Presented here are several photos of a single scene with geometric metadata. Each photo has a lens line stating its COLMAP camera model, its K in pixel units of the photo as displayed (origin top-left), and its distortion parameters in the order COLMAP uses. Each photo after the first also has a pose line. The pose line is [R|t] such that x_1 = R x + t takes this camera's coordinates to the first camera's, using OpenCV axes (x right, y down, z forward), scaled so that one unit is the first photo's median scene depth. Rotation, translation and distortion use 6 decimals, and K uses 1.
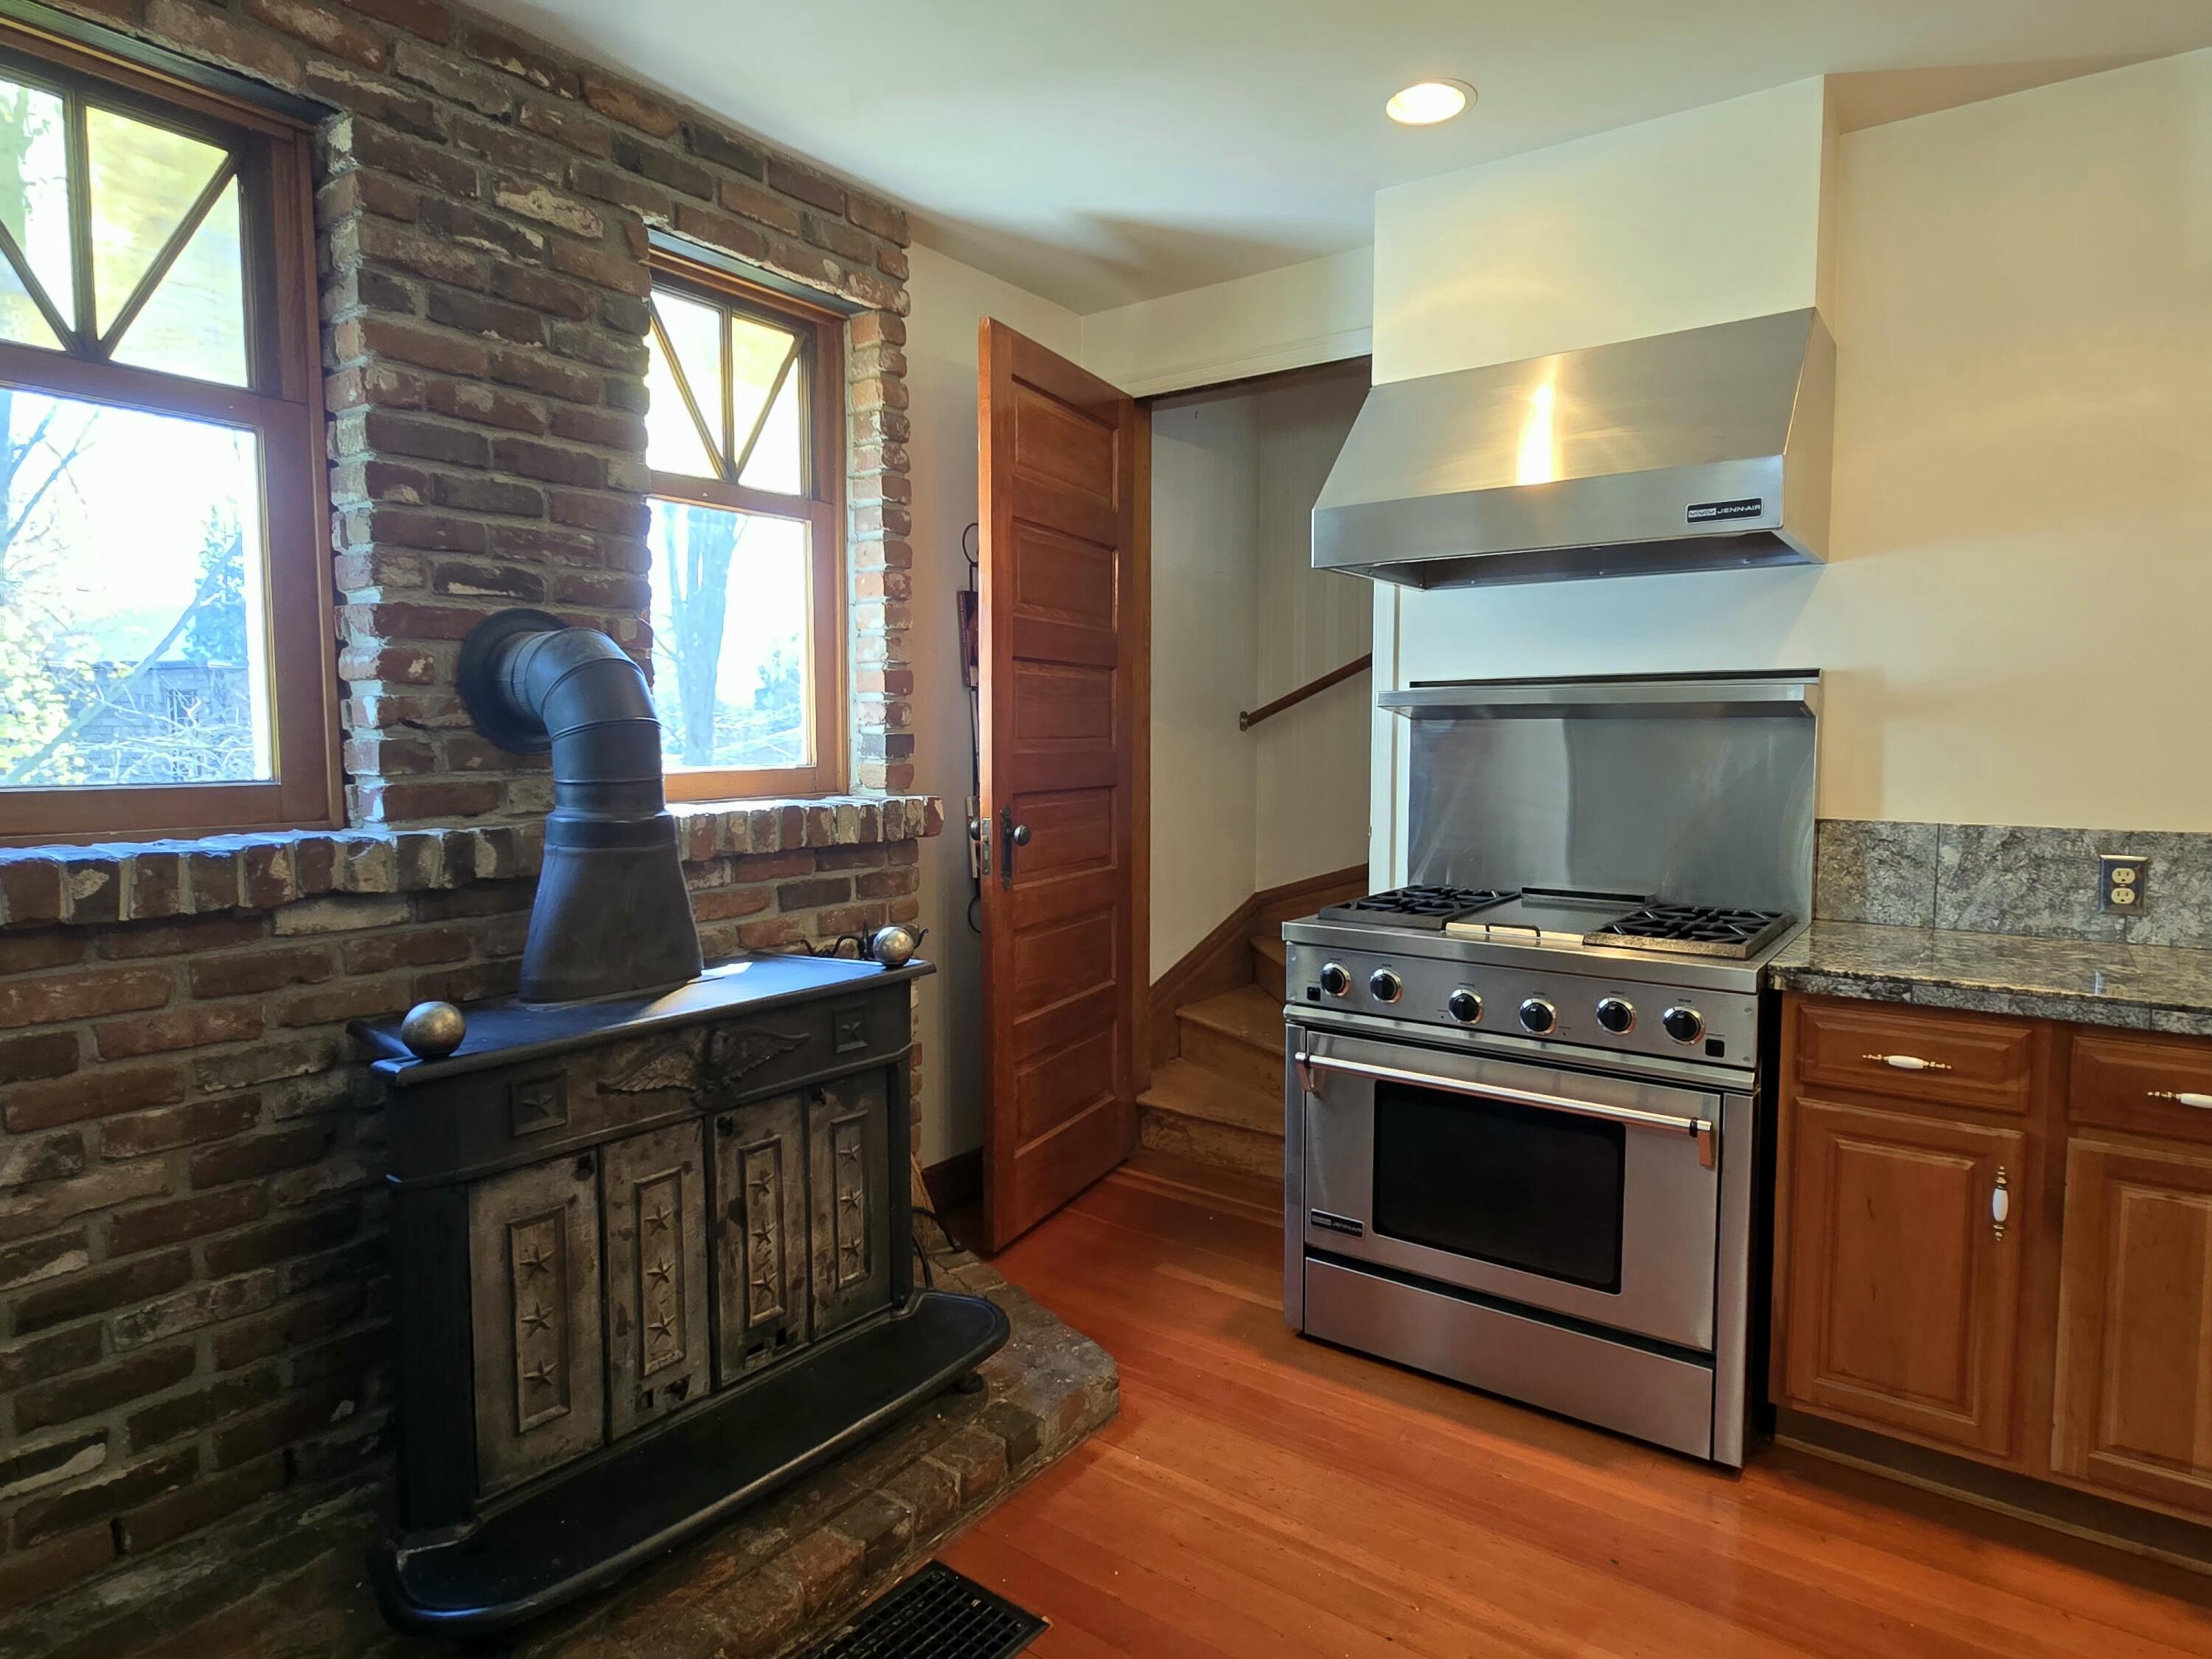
lens RADIAL K [[1244.3, 0, 1111.5], [0, 1244.3, 816.7], [0, 0, 1]] dist [0.003399, 0.000524]
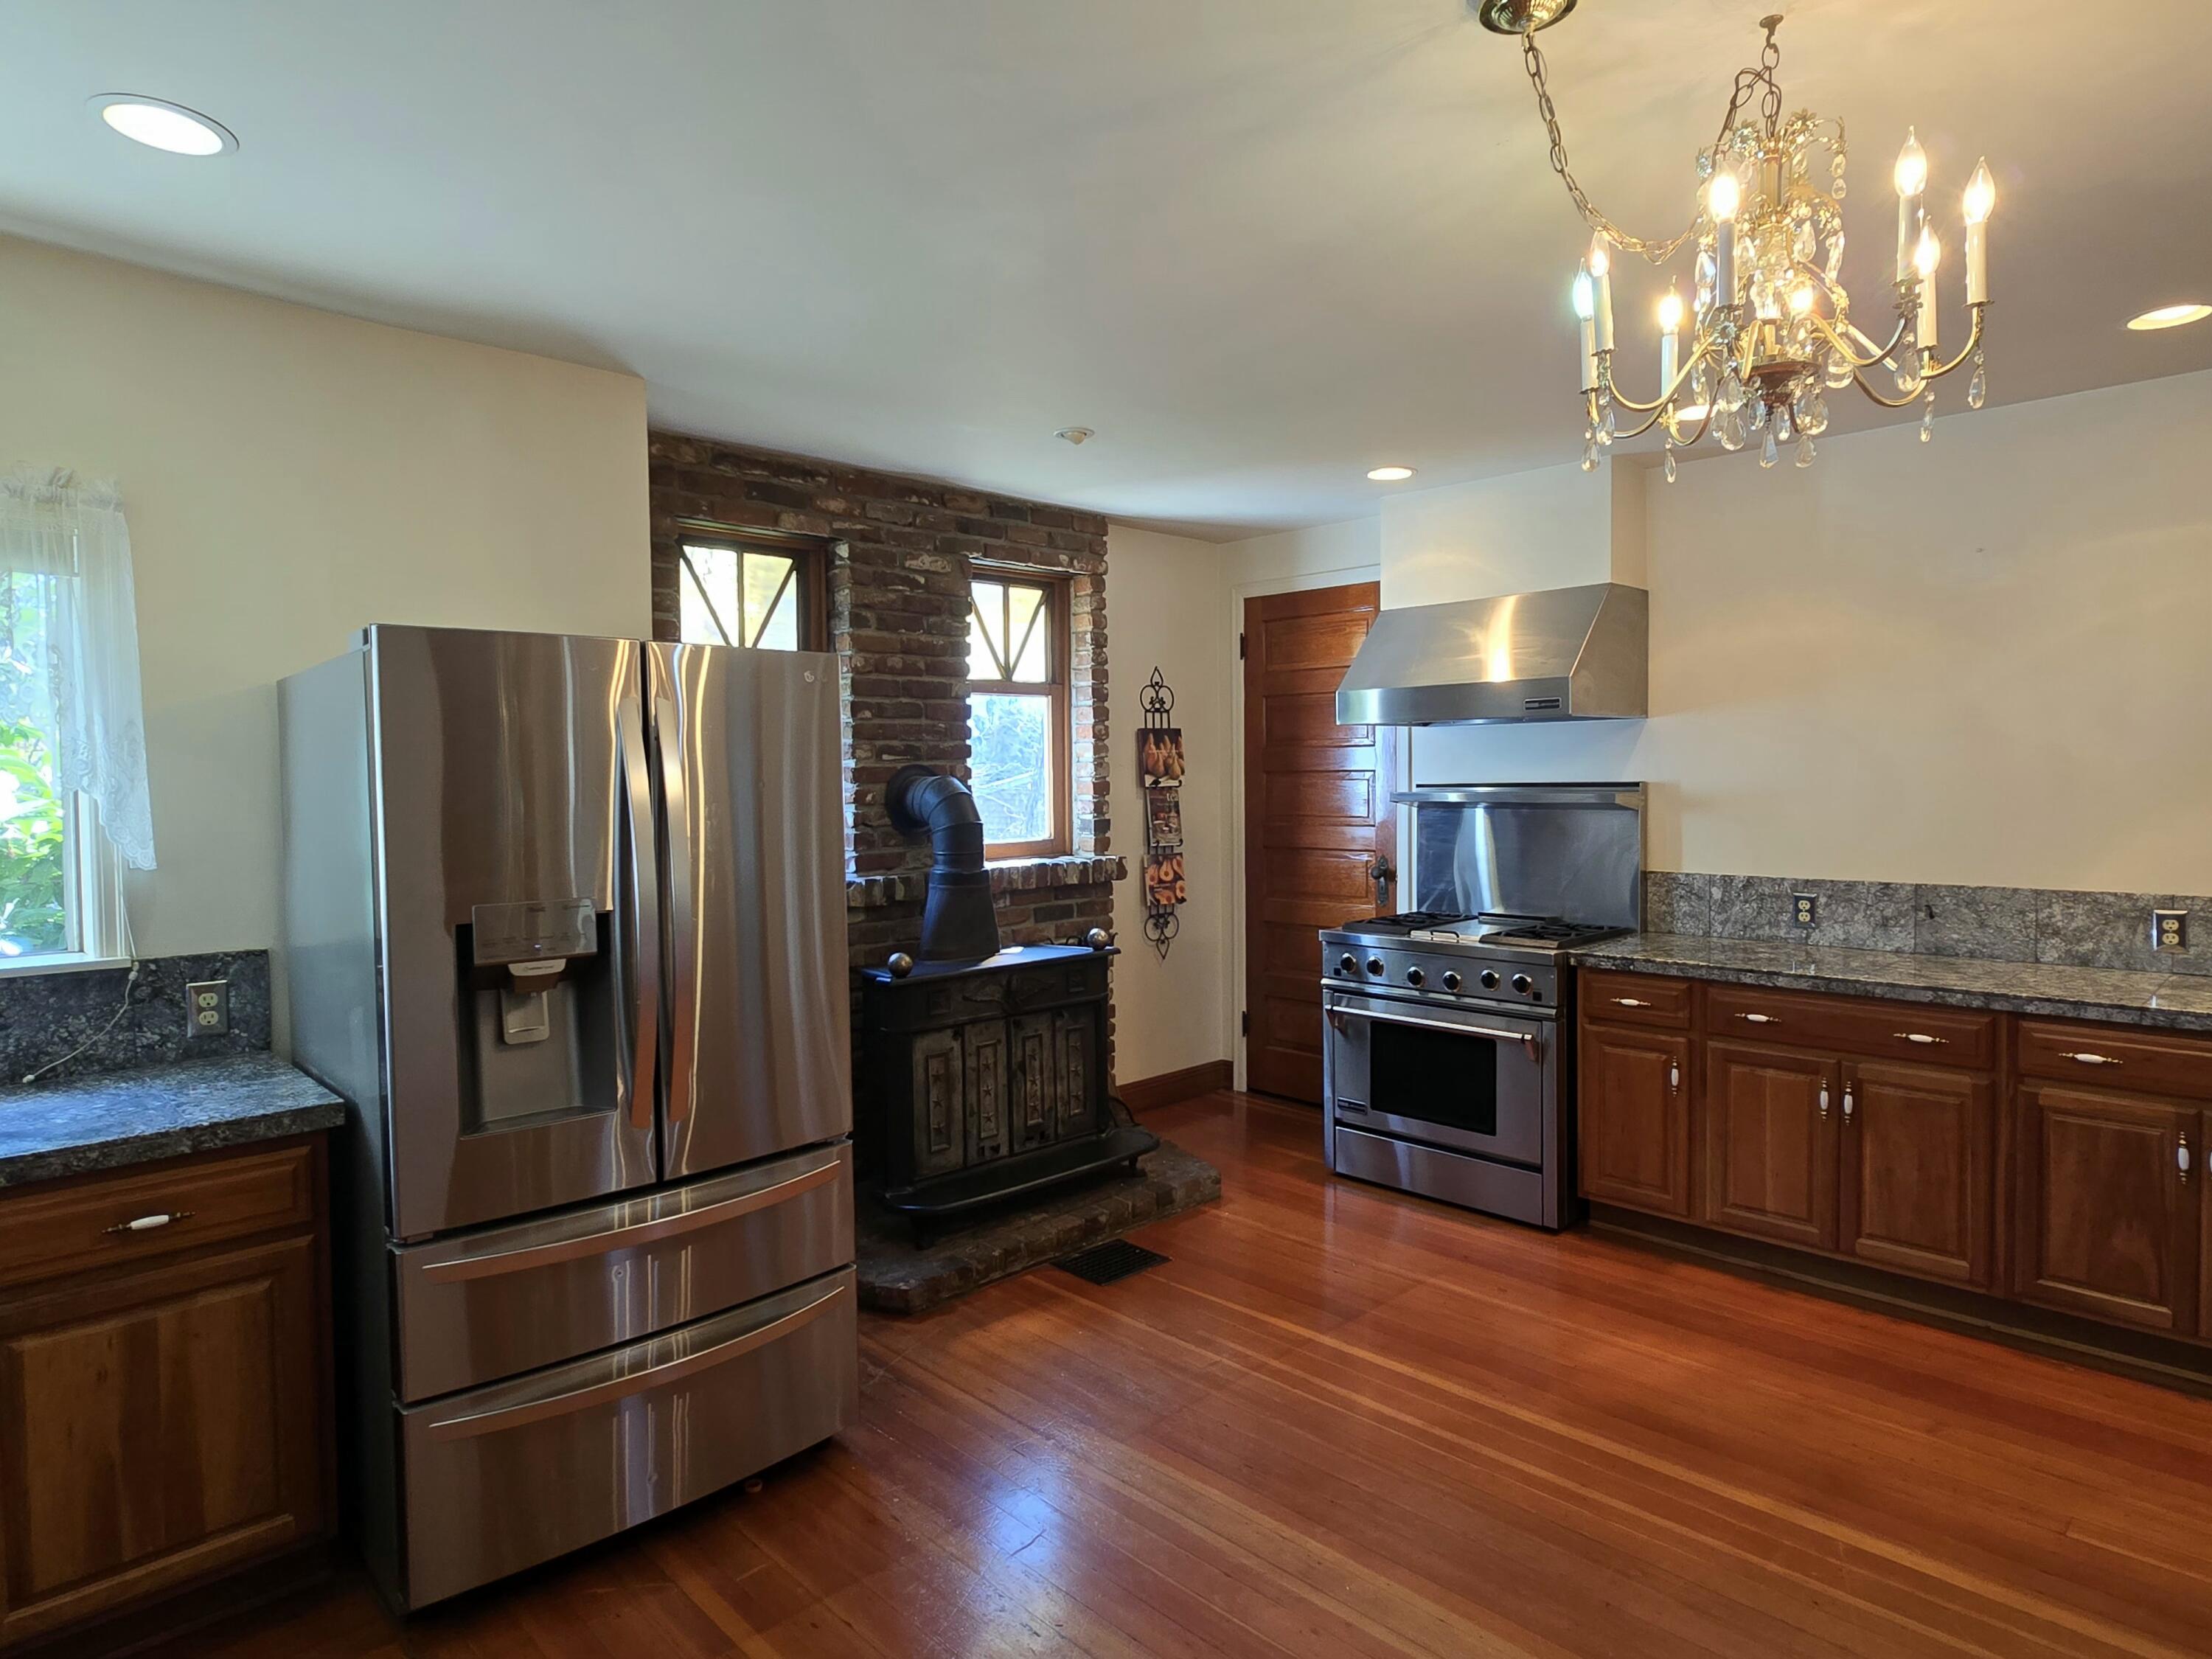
lens RADIAL K [[1244.3, 0, 1111.5], [0, 1244.3, 816.7], [0, 0, 1]] dist [0.003399, 0.000524]
pose [[0.986721, -0.005740, -0.162324, 0.157825], [0.000386, 0.999455, -0.032999, -0.019017], [0.162425, 0.032498, 0.986186, -0.897219]]
